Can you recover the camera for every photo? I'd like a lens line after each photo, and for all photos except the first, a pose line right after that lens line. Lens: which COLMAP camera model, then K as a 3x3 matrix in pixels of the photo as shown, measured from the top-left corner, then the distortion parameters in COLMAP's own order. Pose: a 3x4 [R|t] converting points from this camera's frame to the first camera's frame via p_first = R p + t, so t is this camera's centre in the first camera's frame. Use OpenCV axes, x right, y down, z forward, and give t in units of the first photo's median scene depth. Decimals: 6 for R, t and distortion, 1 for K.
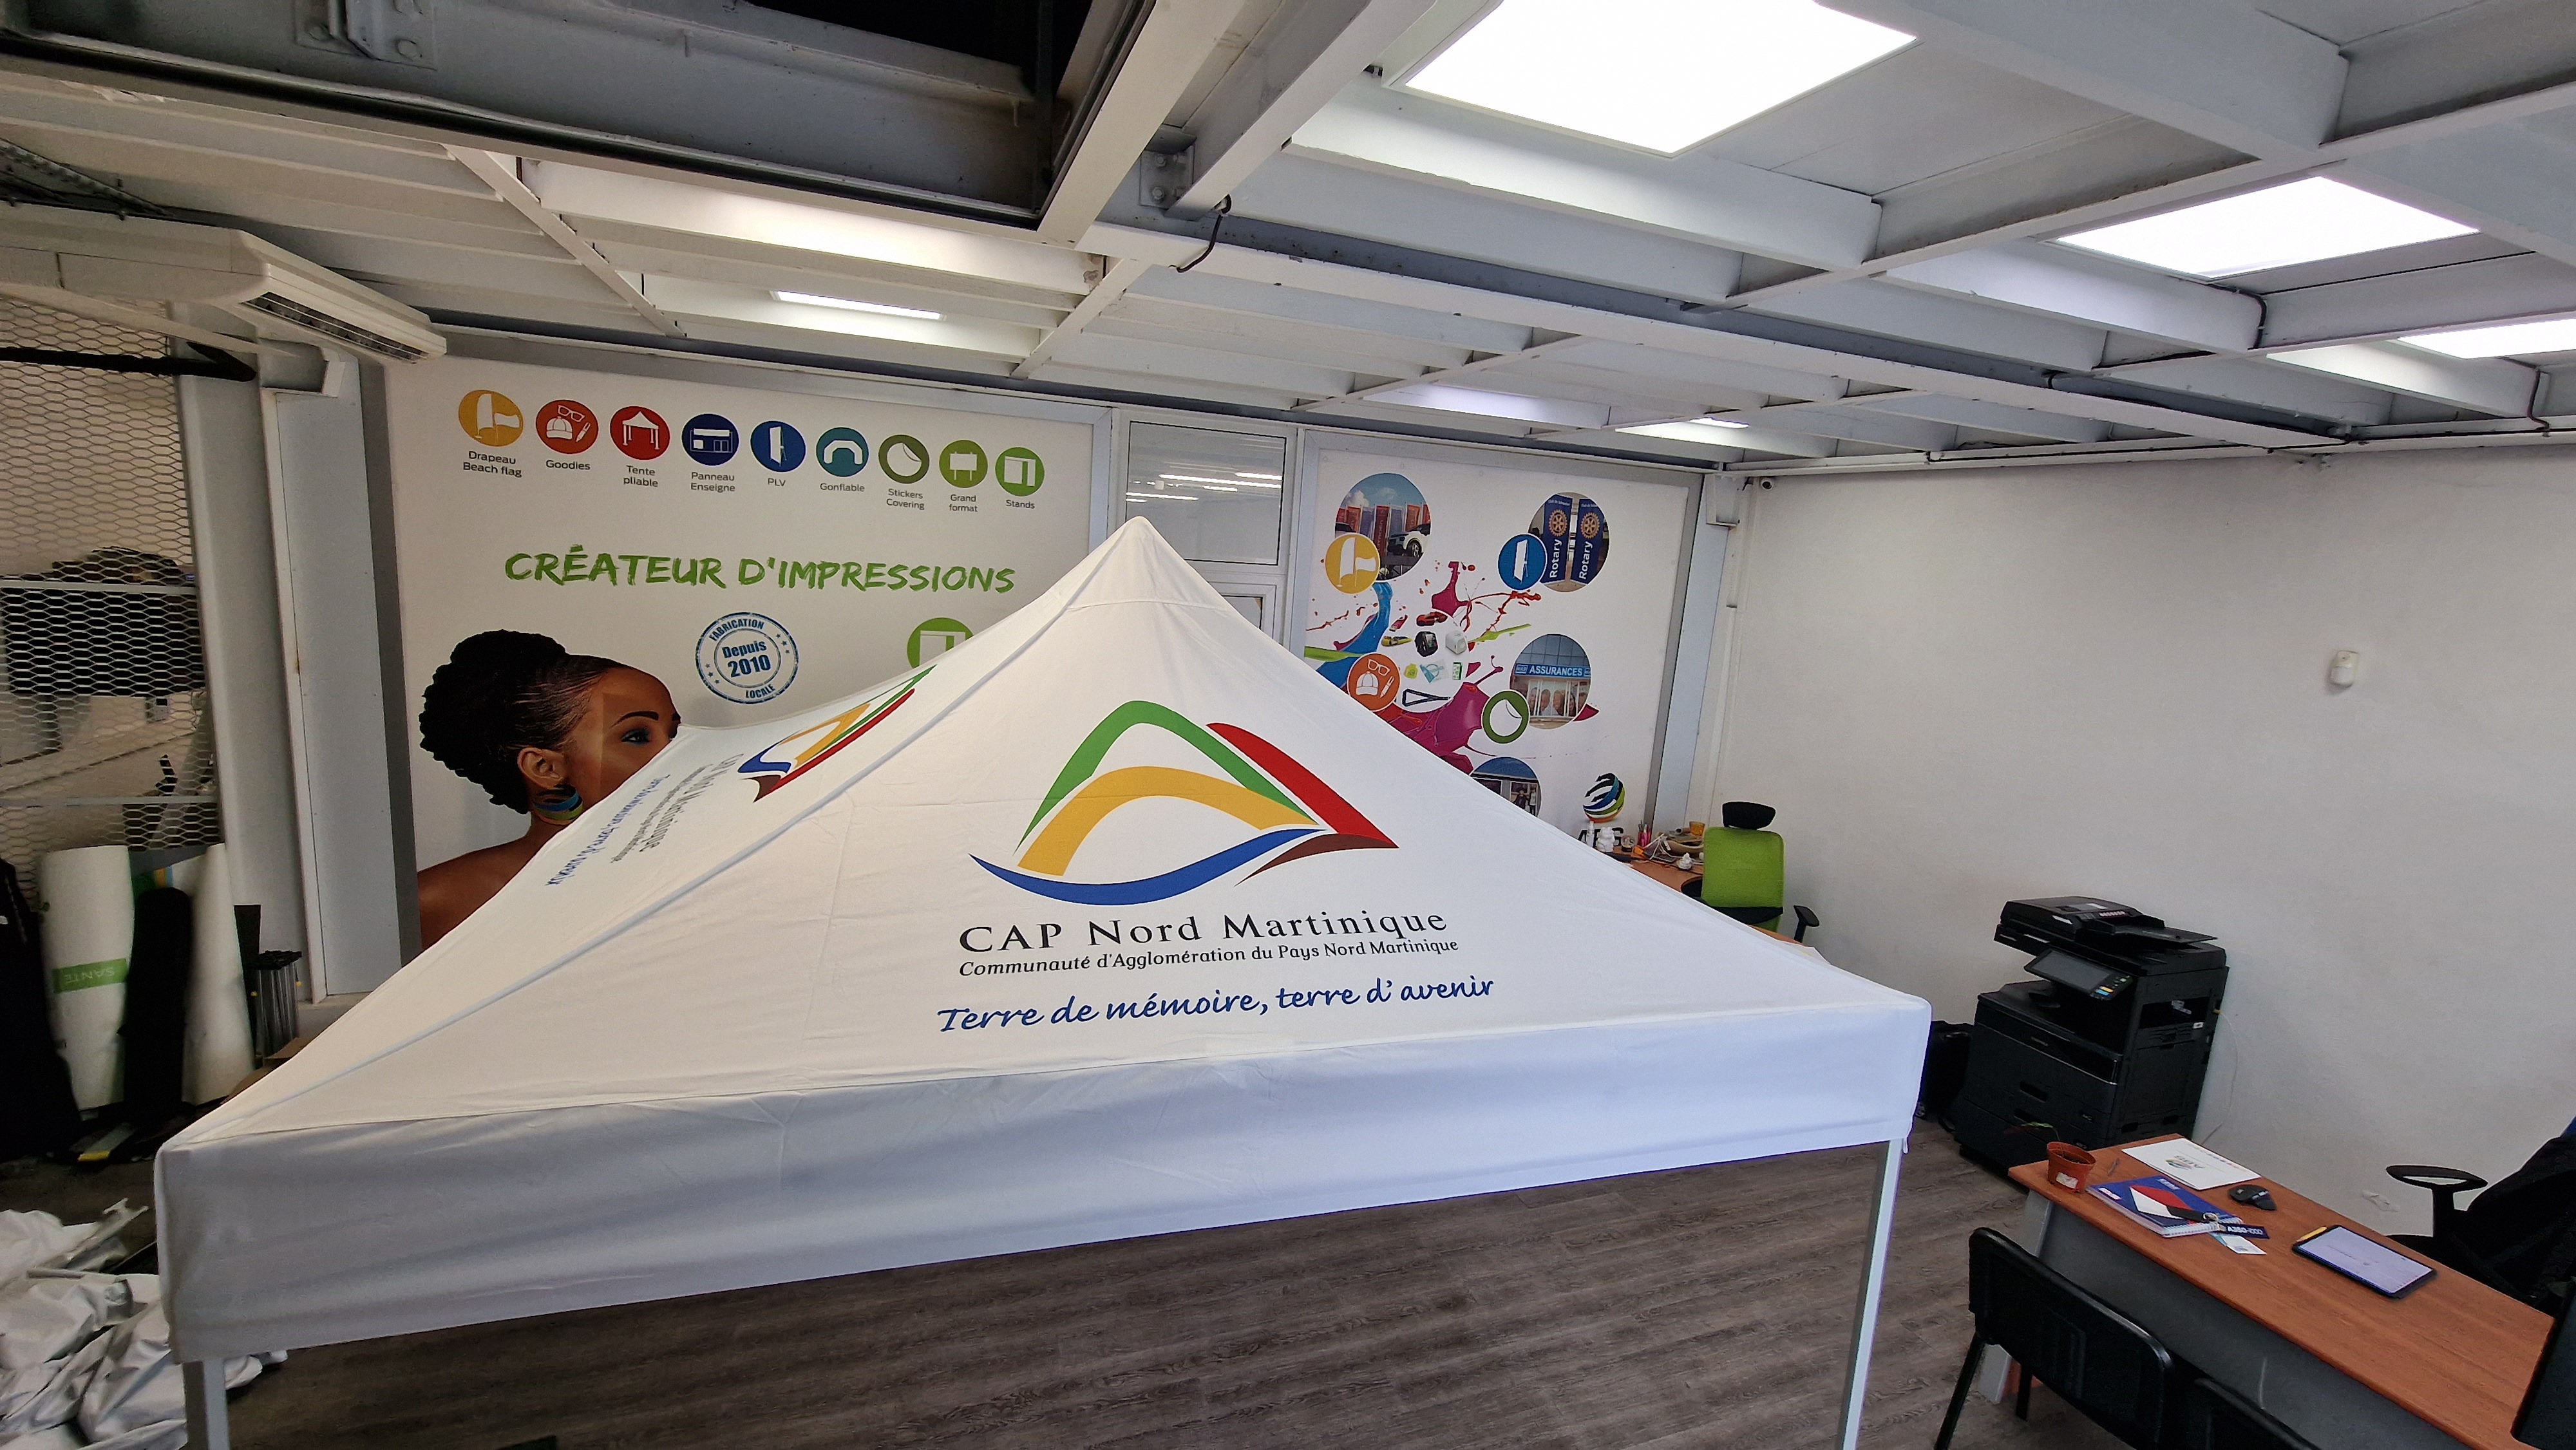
lens RADIAL K [[1039.7, 0, 1286.0], [0, 1039.7, 706.1], [0, 0, 1]] dist [-0.001948, -0.004278]
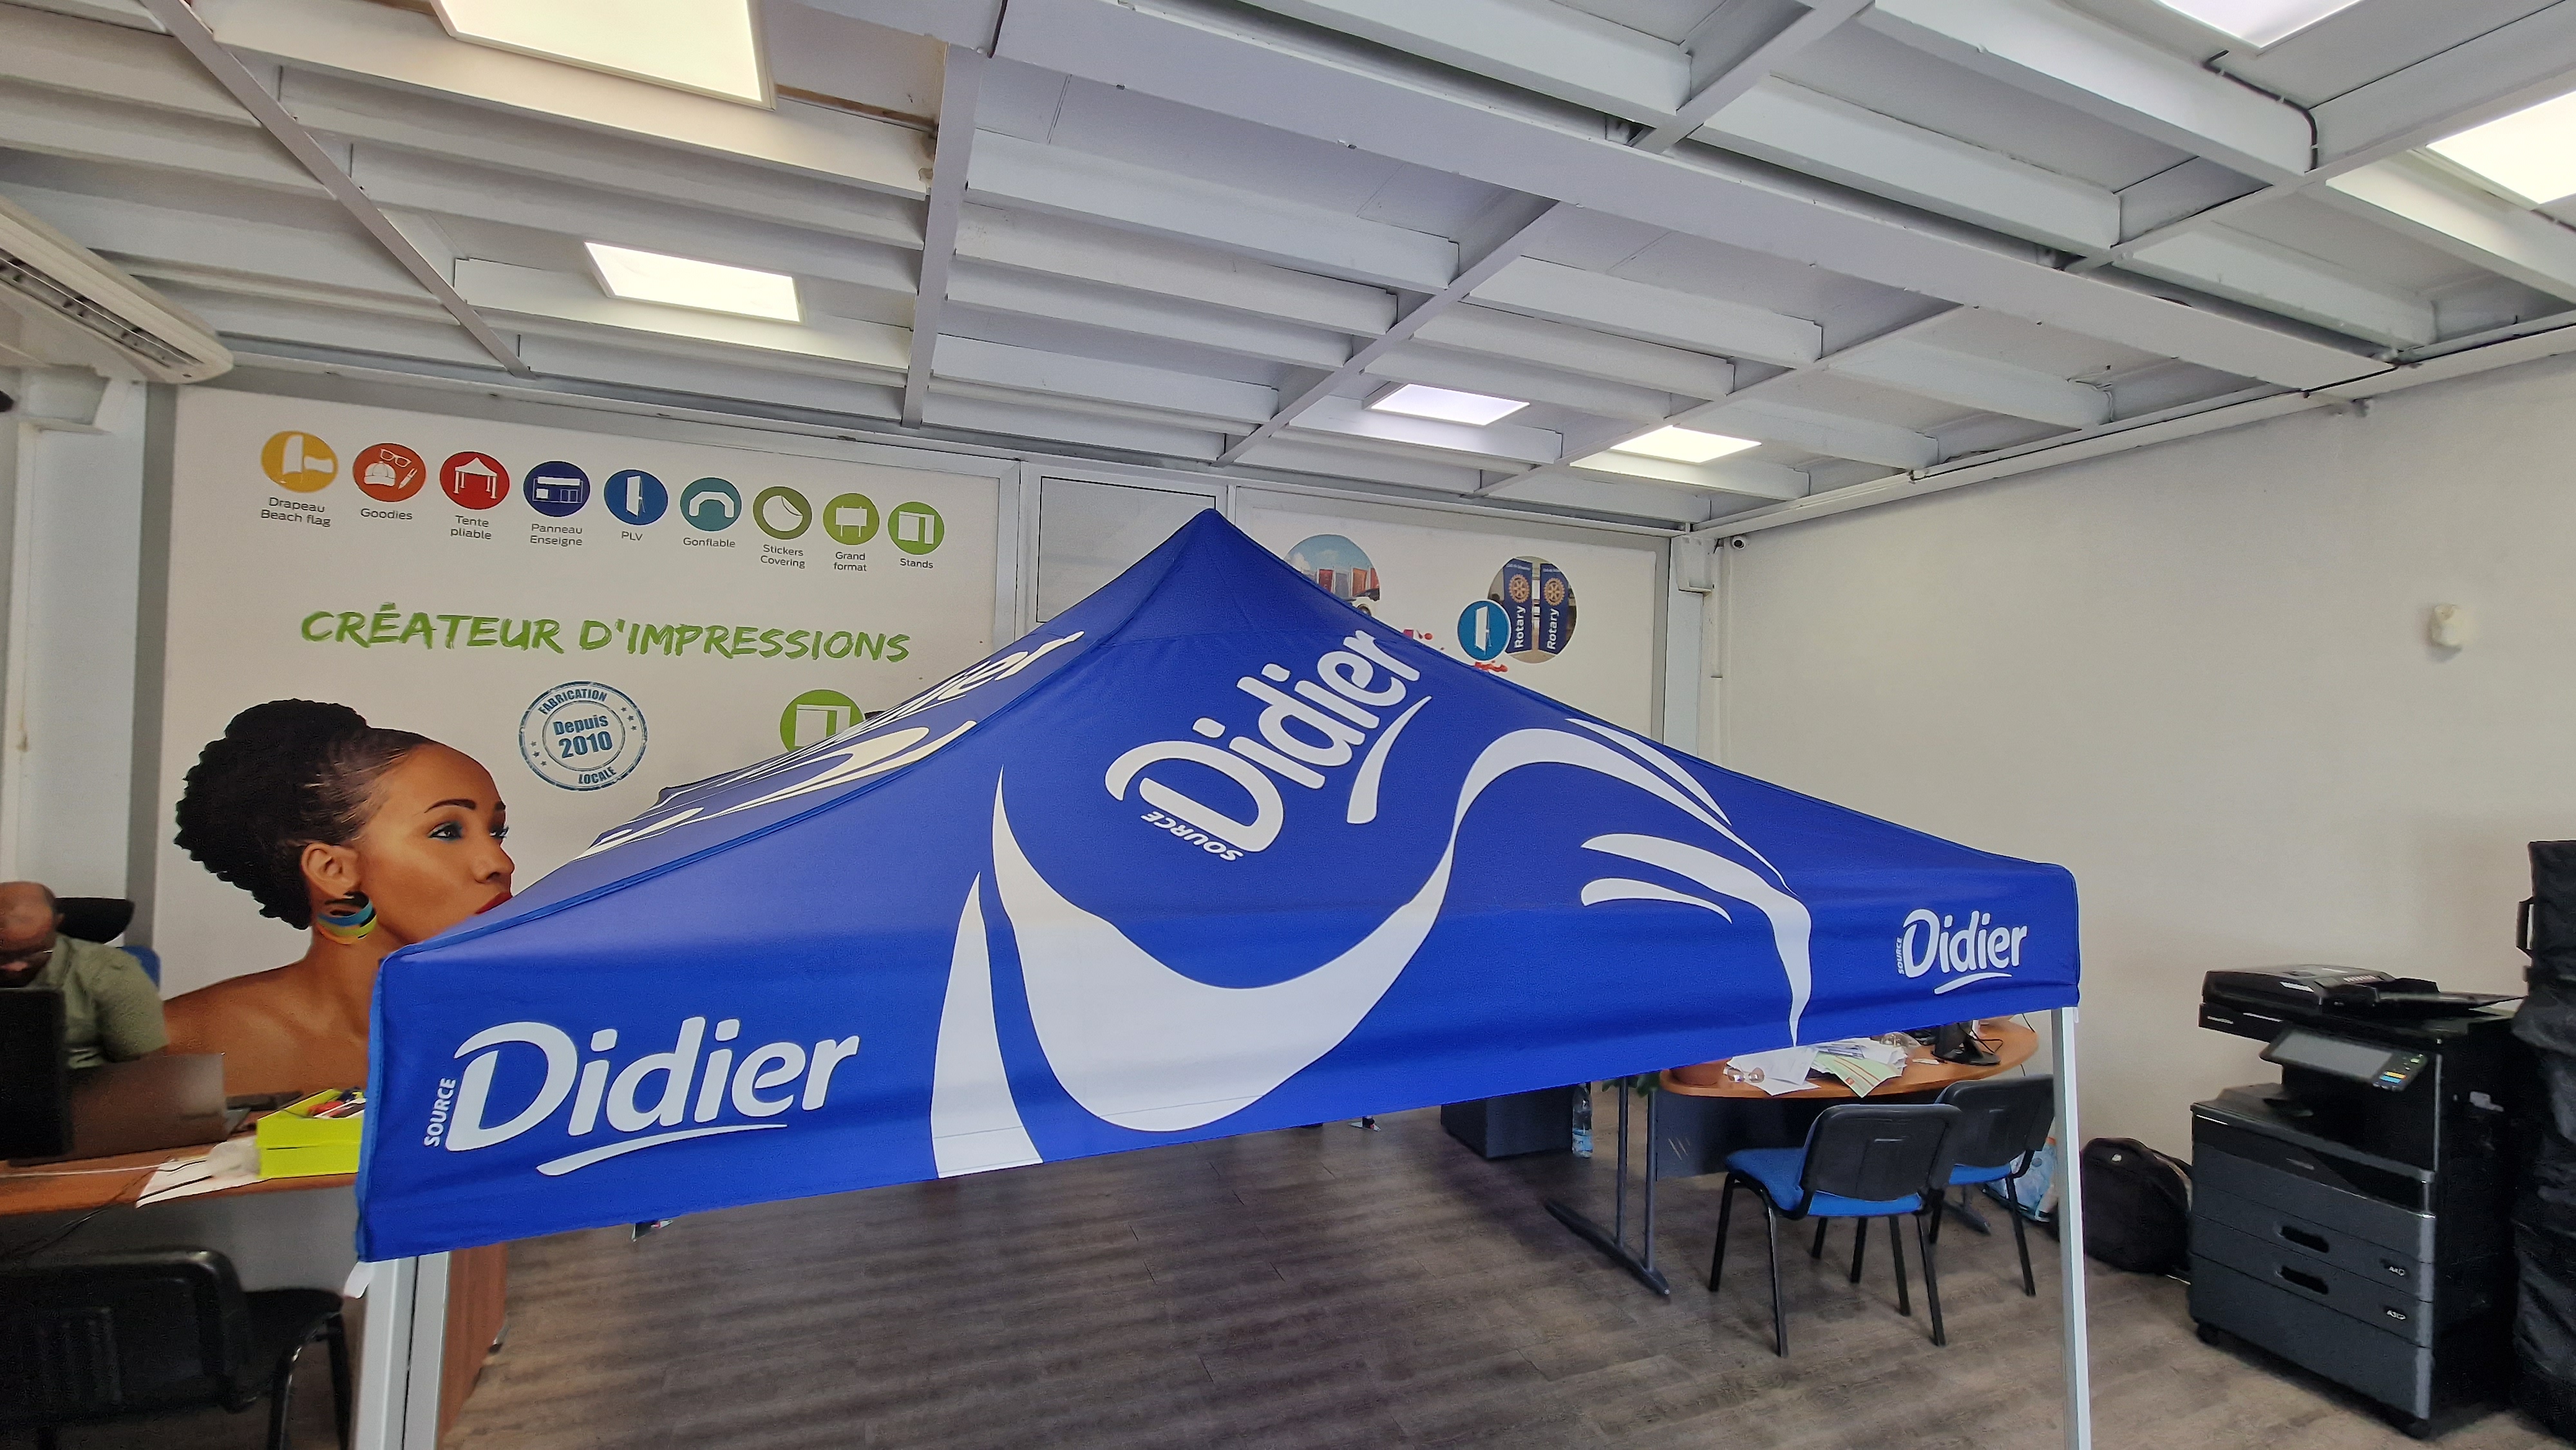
lens RADIAL K [[1039.7, 0, 1280.4], [0, 1039.7, 713.1], [0, 0, 1]] dist [-0.001948, -0.004278]
pose [[0.999078, -0.040412, 0.014488, 0.041367], [0.042343, 0.983245, -0.177303, 0.109381], [-0.007080, 0.177753, 0.984050, 0.145923]]
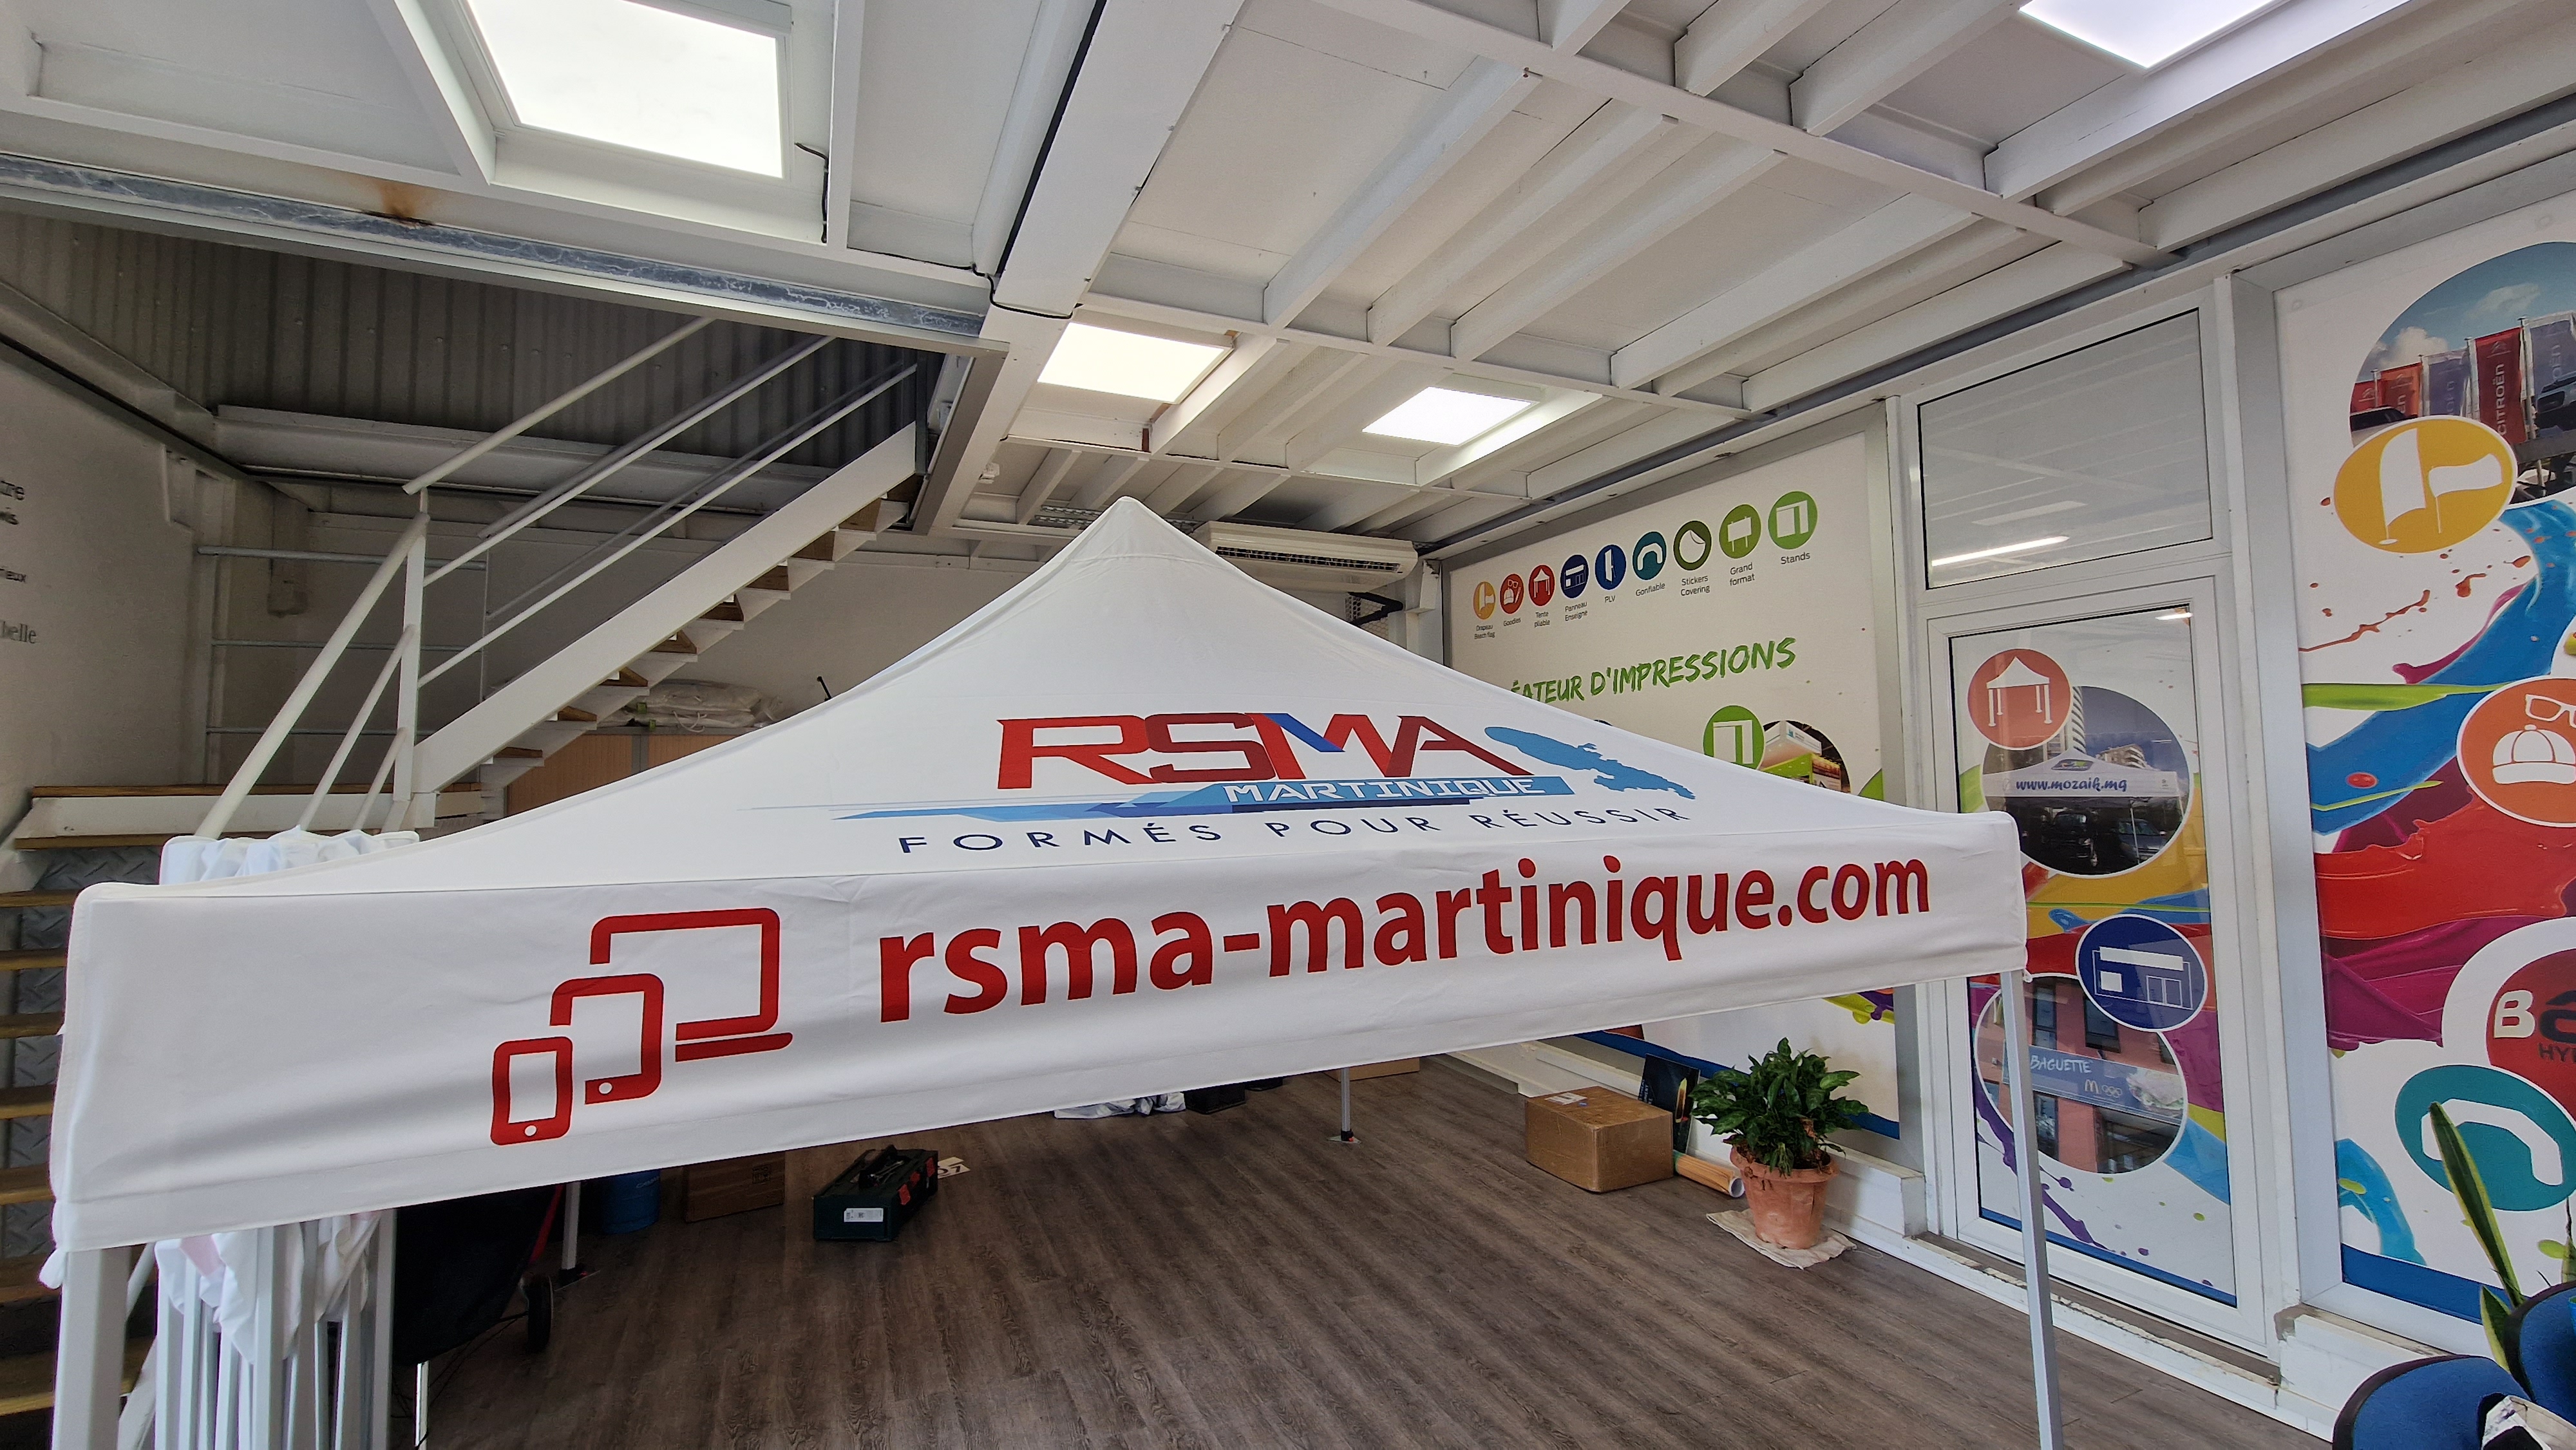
lens RADIAL K [[1039.7, 0, 1292.0], [0, 1039.7, 713.1], [0, 0, 1]] dist [-0.001948, -0.004278]
pose [[0.068022, -0.136248, -0.988337, 0.534678], [-0.135506, 0.980190, -0.144451, 0.102697], [0.988439, 0.143752, 0.048212, 0.610811]]
